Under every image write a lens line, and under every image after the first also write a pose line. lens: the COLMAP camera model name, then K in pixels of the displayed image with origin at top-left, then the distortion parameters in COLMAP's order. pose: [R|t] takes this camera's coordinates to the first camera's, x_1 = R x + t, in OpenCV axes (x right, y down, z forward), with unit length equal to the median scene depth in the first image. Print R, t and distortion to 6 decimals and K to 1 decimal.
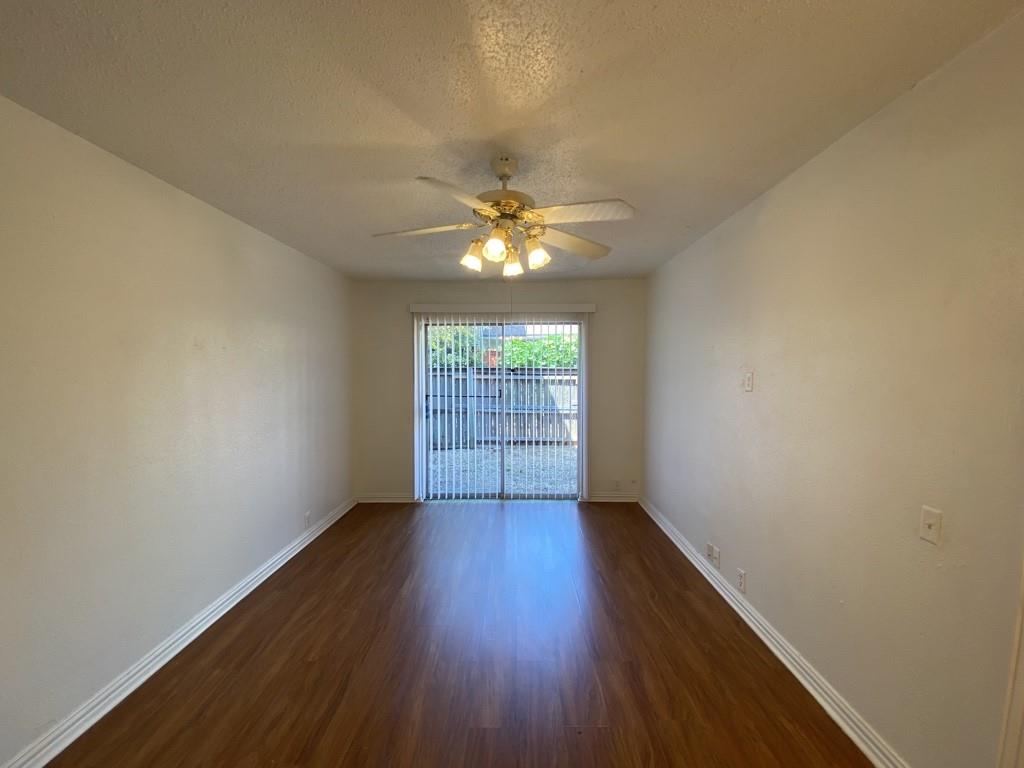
lens RADIAL K [[413.6, 0, 509.7], [0, 413.6, 384.4], [0, 0, 1]] dist [0.023629, -0.021183]
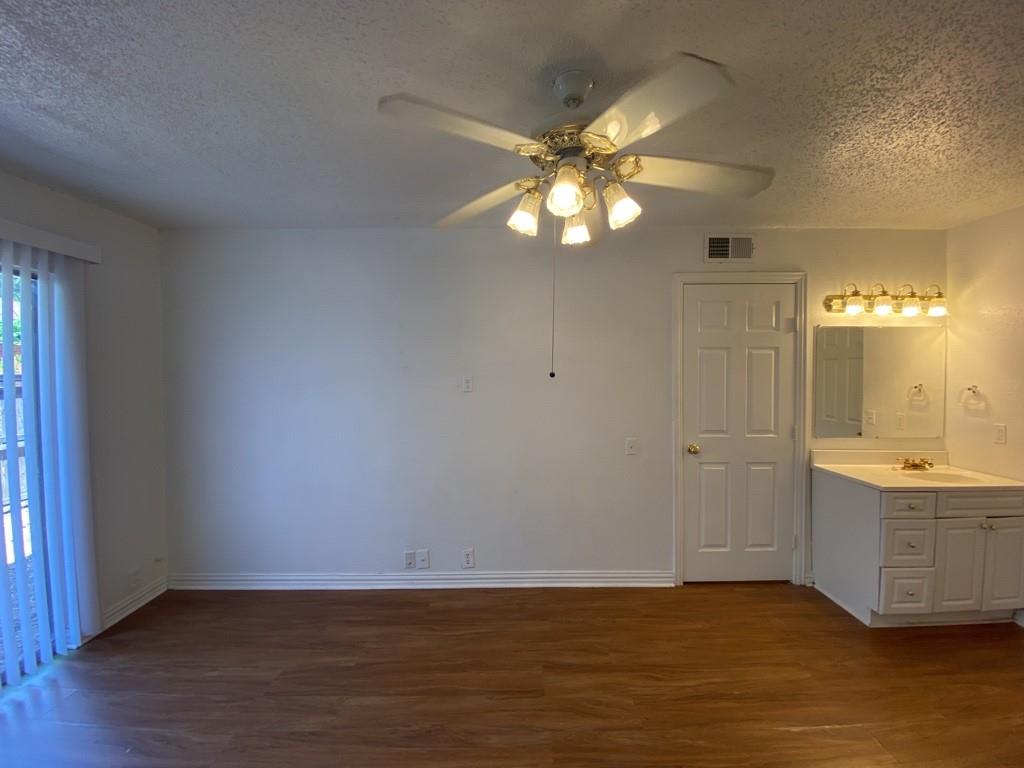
lens RADIAL K [[413.6, 0, 509.7], [0, 413.6, 384.4], [0, 0, 1]] dist [0.023629, -0.021183]
pose [[-0.009418, -0.027649, 0.999573, -0.698090], [0.047034, 0.998499, 0.028063, -0.037411], [-0.998849, 0.047278, -0.008104, 1.082642]]
